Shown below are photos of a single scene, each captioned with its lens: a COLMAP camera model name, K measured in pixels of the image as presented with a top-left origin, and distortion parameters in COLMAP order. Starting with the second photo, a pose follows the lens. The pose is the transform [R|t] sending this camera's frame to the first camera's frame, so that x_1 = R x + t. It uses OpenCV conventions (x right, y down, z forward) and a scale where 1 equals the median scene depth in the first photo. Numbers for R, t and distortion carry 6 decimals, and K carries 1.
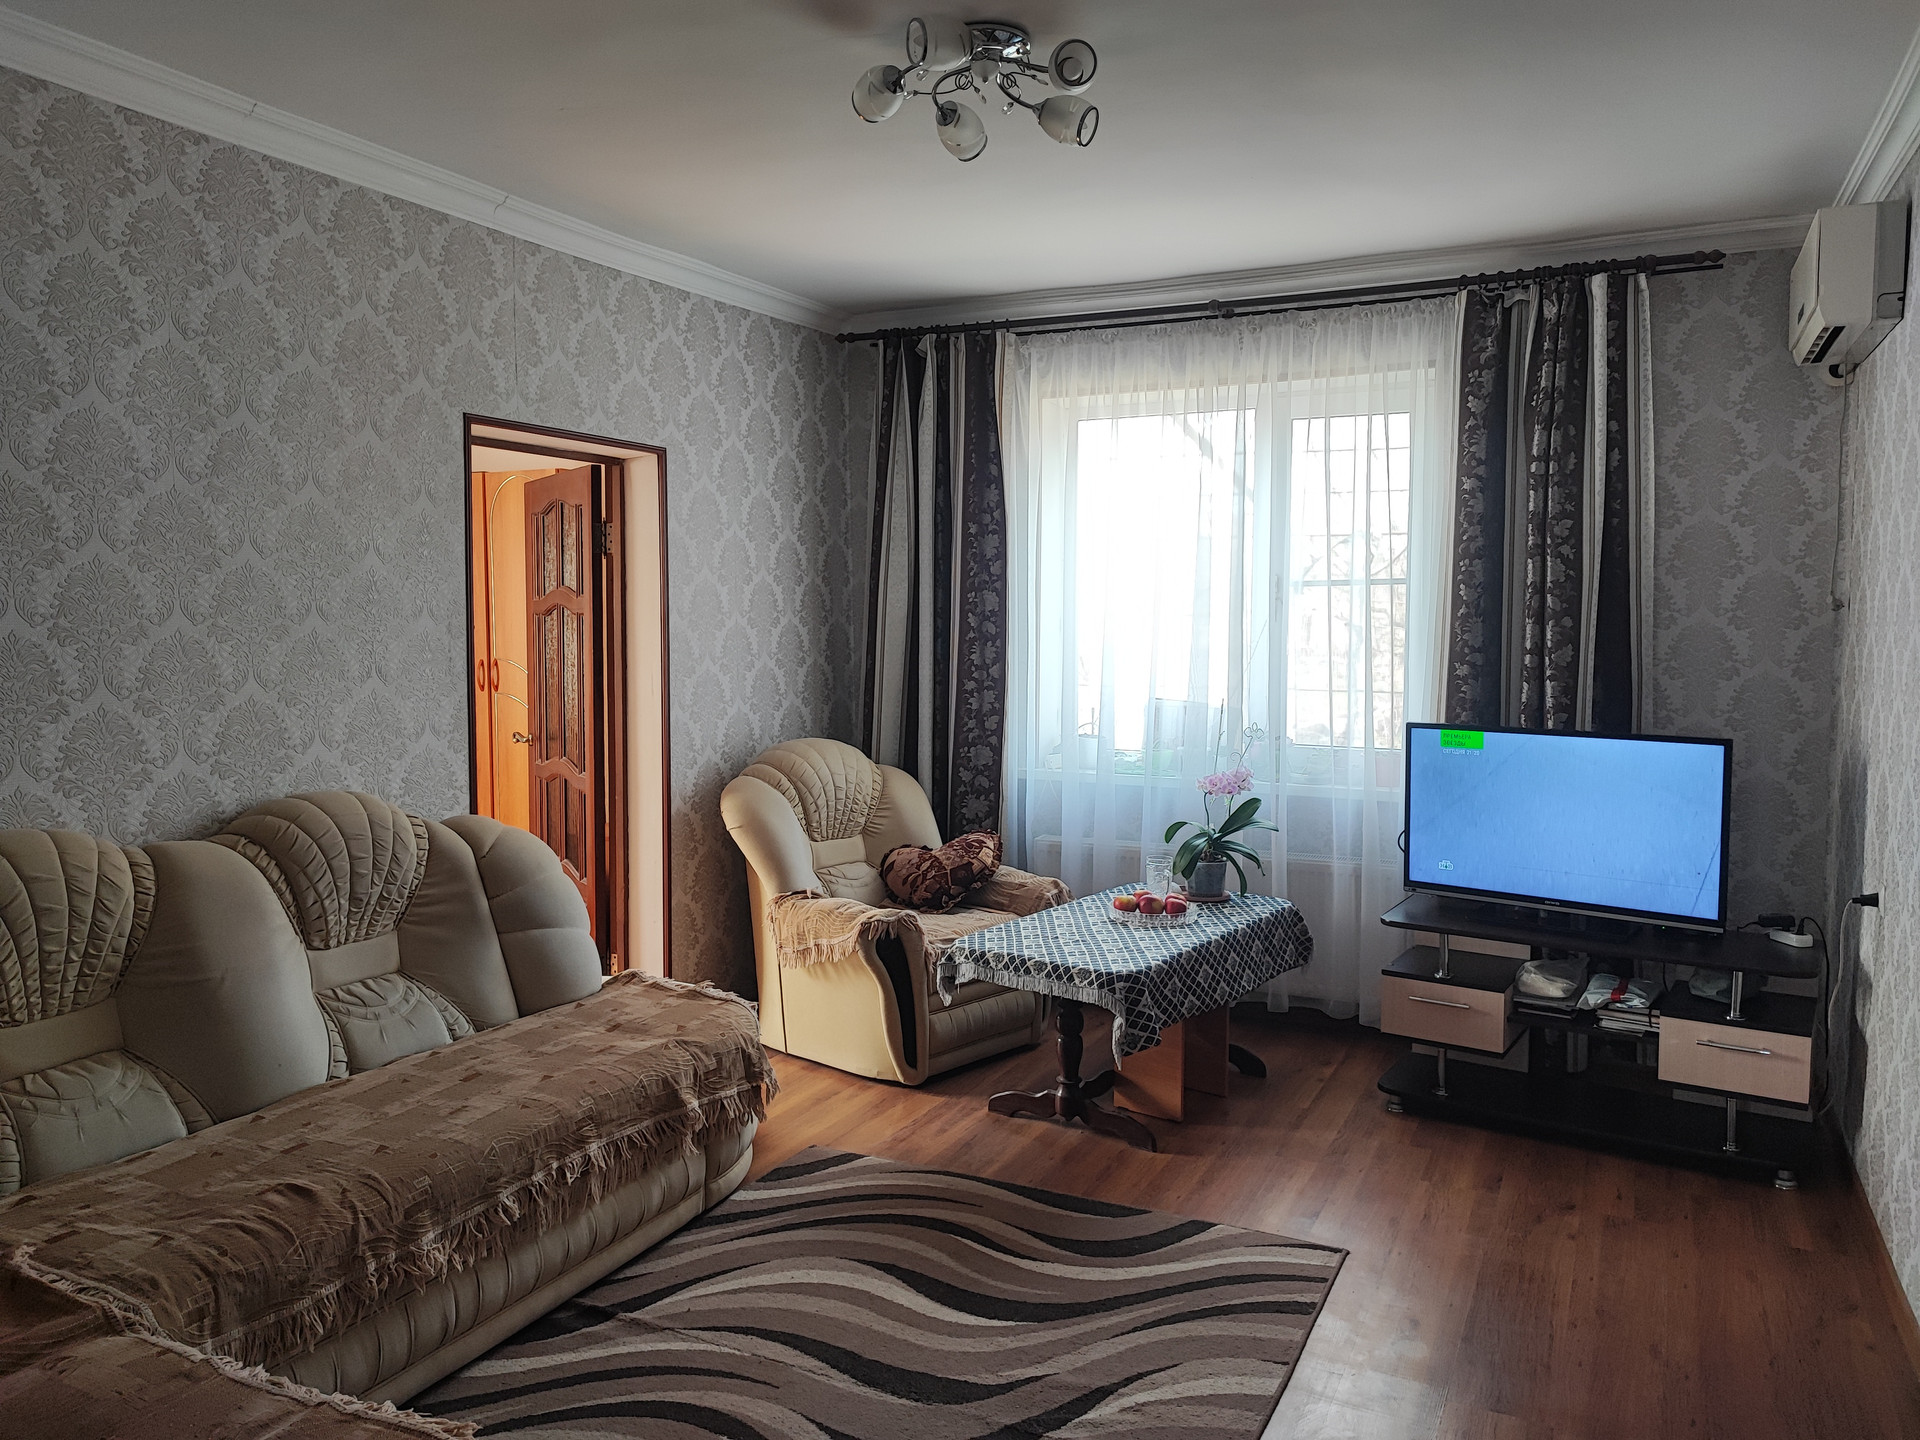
lens RADIAL K [[1399.2, 0, 956.9], [0, 1399.2, 717.4], [0, 0, 1]] dist [0.023330, 0.008532]
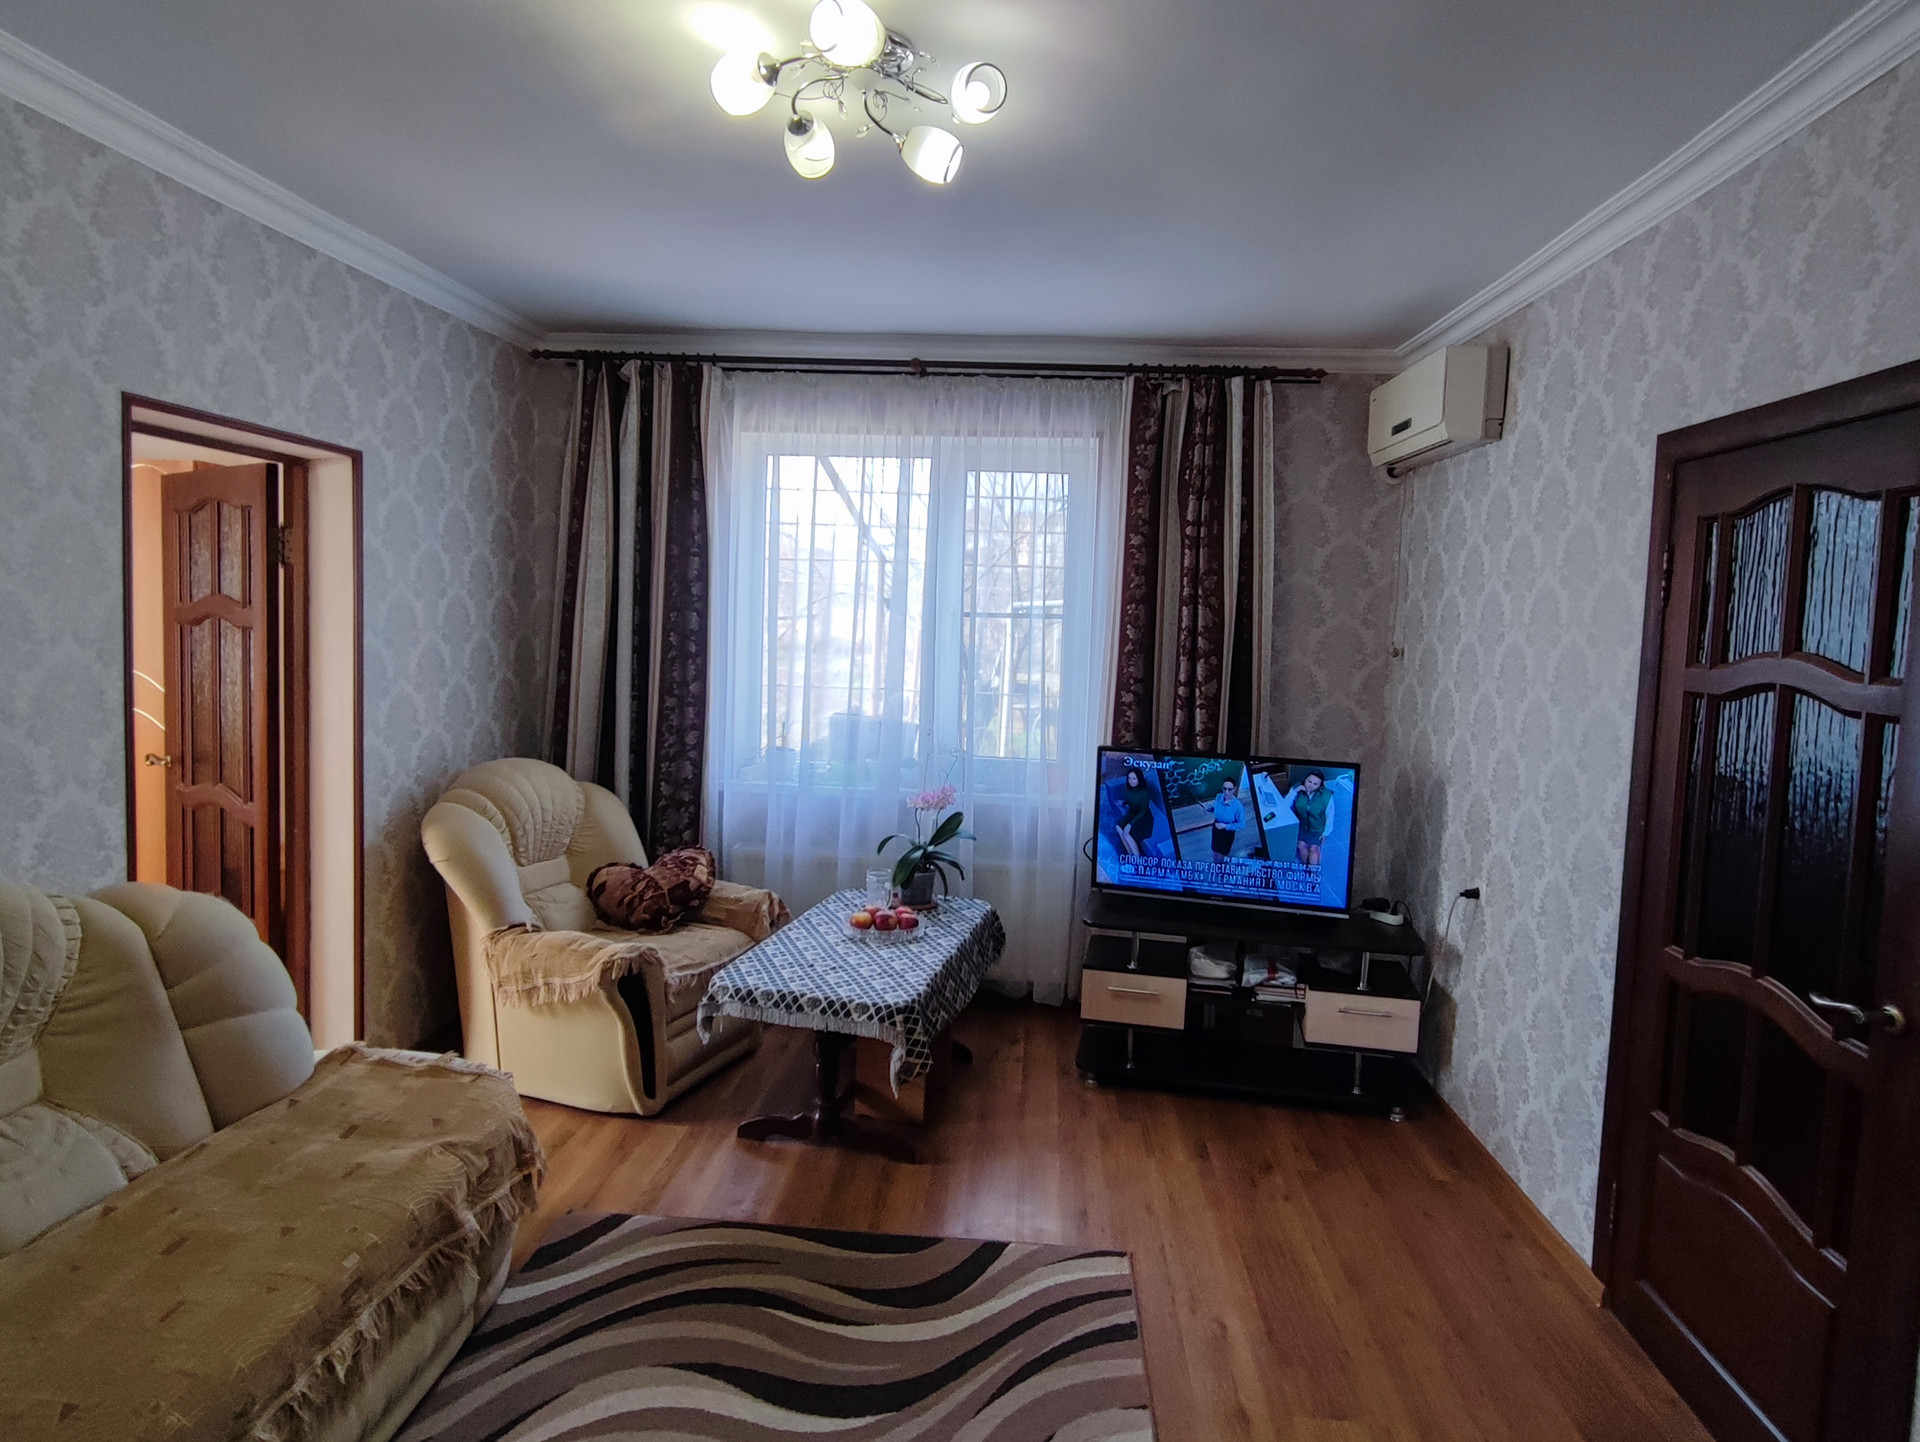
lens RADIAL K [[1115.6, 0, 971.3], [0, 1115.6, 706.0], [0, 0, 1]] dist [-0.027676, 0.013973]
pose [[0.927293, 0.001257, 0.374334, -0.115762], [-0.005589, 0.999929, 0.010487, -0.037544], [-0.374294, -0.011817, 0.927235, 0.189491]]
